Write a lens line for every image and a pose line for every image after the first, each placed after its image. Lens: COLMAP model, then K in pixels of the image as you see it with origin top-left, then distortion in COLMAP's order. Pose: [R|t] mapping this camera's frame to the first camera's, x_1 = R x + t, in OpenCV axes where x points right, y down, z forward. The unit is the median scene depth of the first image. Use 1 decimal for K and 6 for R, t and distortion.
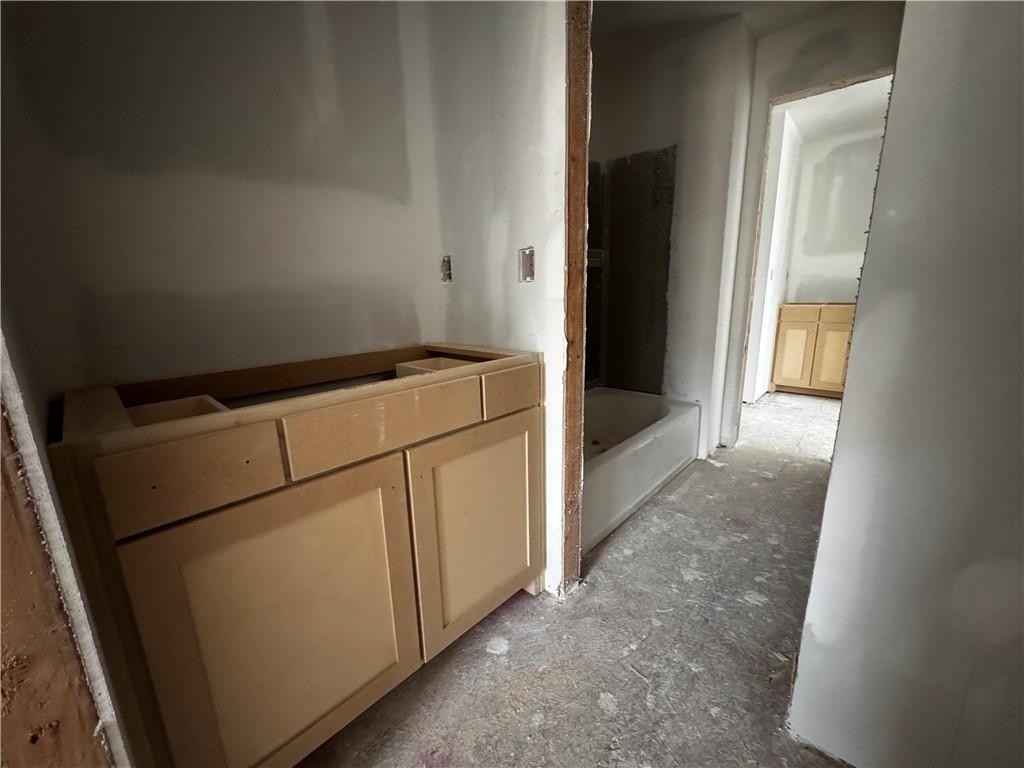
lens RADIAL K [[409.3, 0, 512.0], [0, 409.3, 386.2], [0, 0, 1]] dist [-0.002225, -0.000172]
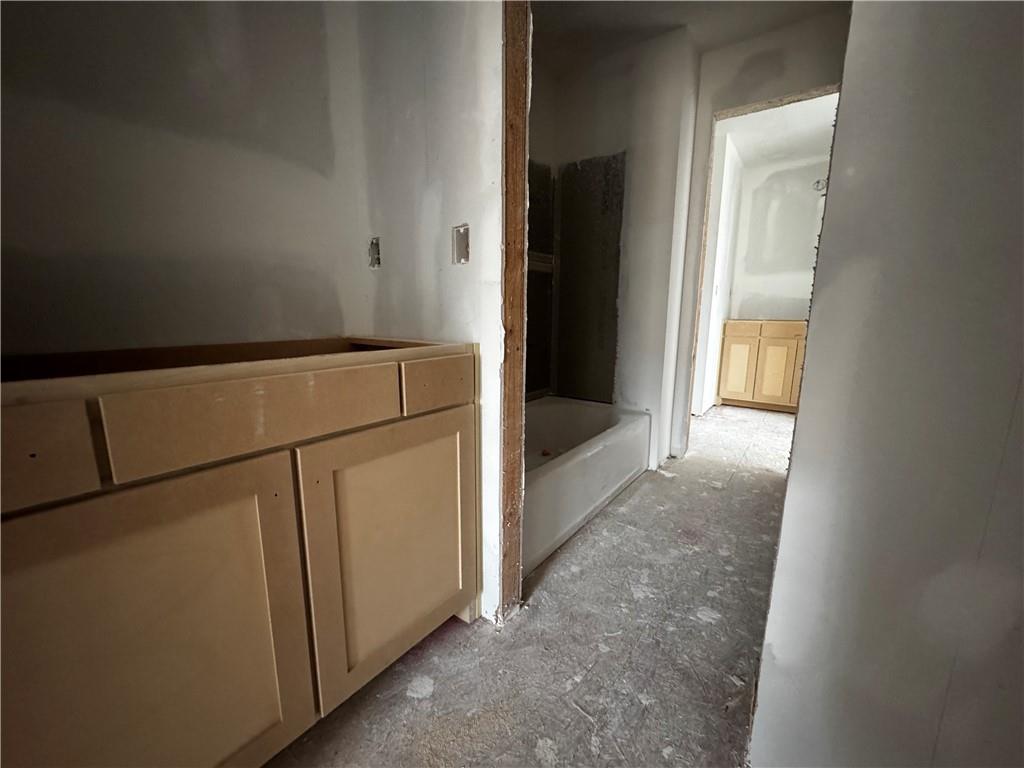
lens RADIAL K [[409.3, 0, 512.2], [0, 409.3, 386.8], [0, 0, 1]] dist [-0.002225, -0.000172]
pose [[0.994629, 0.011088, 0.102910, 0.055782], [-0.006670, 0.999045, -0.043183, 0.048137], [-0.103290, 0.042265, 0.993753, 0.110068]]
